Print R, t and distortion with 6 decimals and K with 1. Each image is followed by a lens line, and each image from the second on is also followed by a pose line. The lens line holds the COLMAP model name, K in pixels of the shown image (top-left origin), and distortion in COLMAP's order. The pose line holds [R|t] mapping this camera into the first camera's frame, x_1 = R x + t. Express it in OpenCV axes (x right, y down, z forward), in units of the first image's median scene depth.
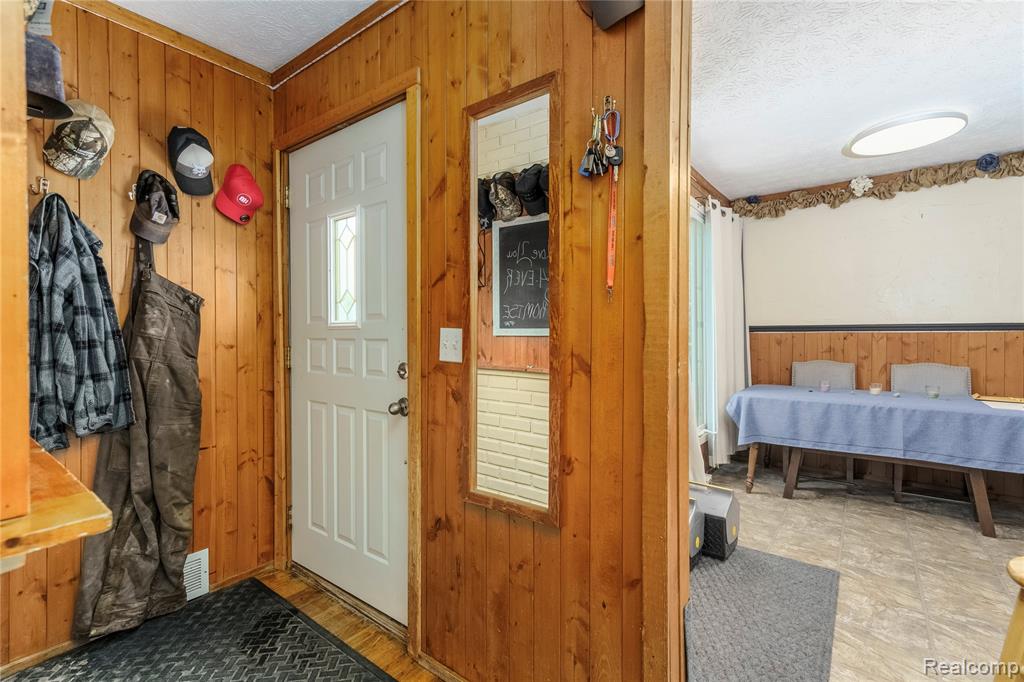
lens RADIAL K [[474.3, 0, 507.6], [0, 474.3, 338.0], [0, 0, 1]] dist [0.025254, 0.001231]
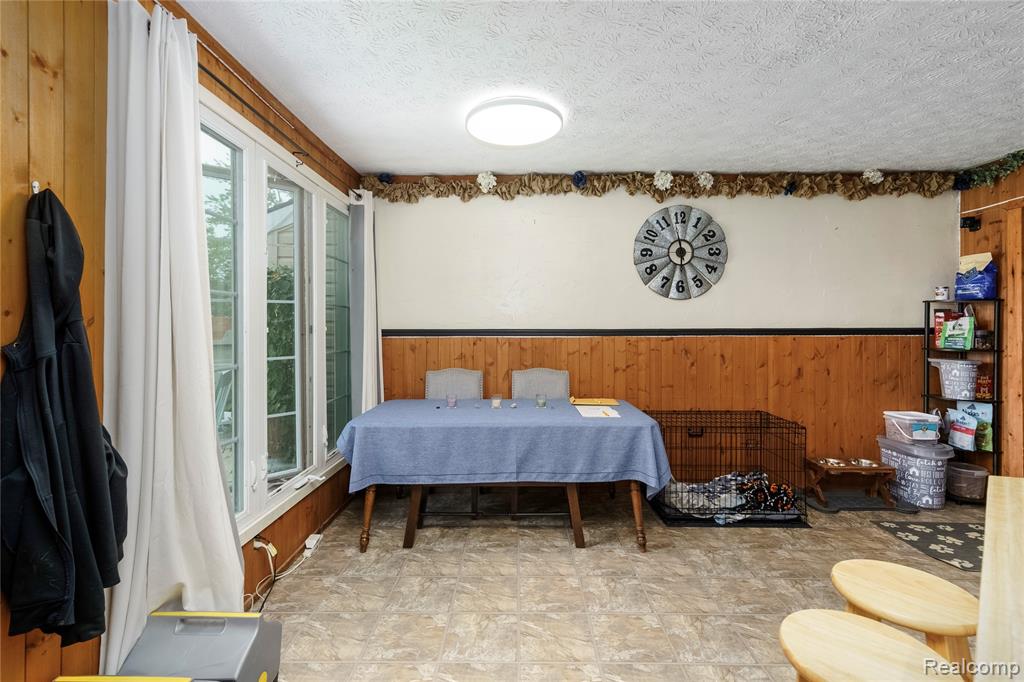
lens RADIAL K [[474.3, 0, 516.3], [0, 474.3, 330.5], [0, 0, 1]] dist [0.025254, 0.001231]
pose [[0.800363, -0.003070, 0.599508, 0.240391], [0.002517, 0.999995, 0.001761, -0.029145], [-0.599511, 0.000100, 0.800367, 0.240683]]
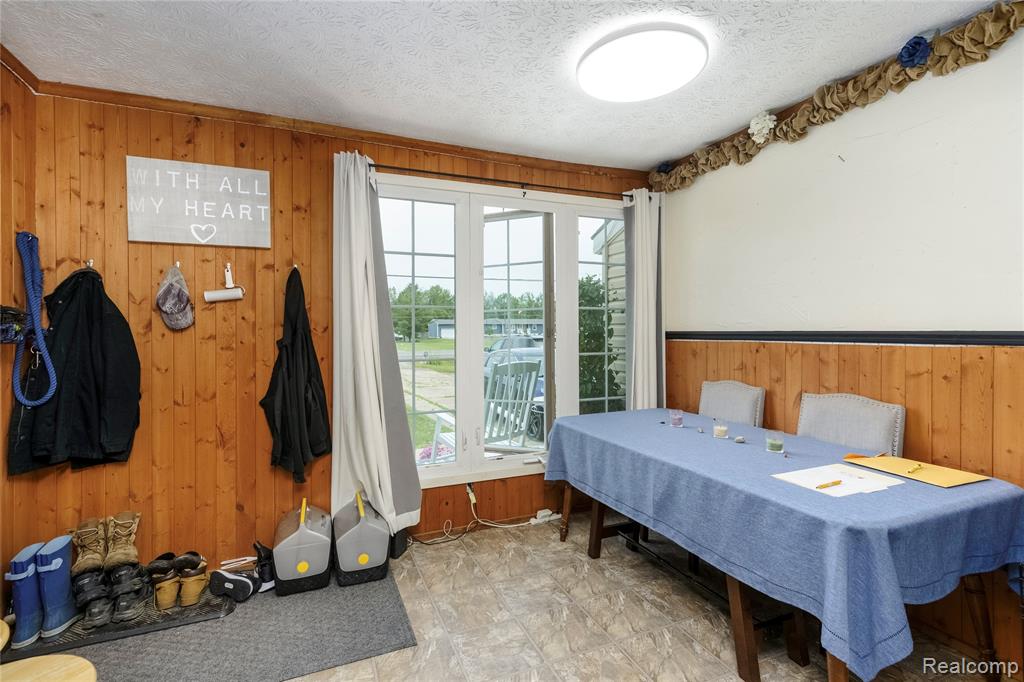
lens RADIAL K [[474.3, 0, 506.0], [0, 474.3, 331.1], [0, 0, 1]] dist [0.025254, 0.001231]
pose [[0.862665, -0.002815, -0.505768, 0.821254], [0.001344, 0.999994, -0.003273, -0.028679], [0.505774, 0.002144, 0.862663, 0.251063]]
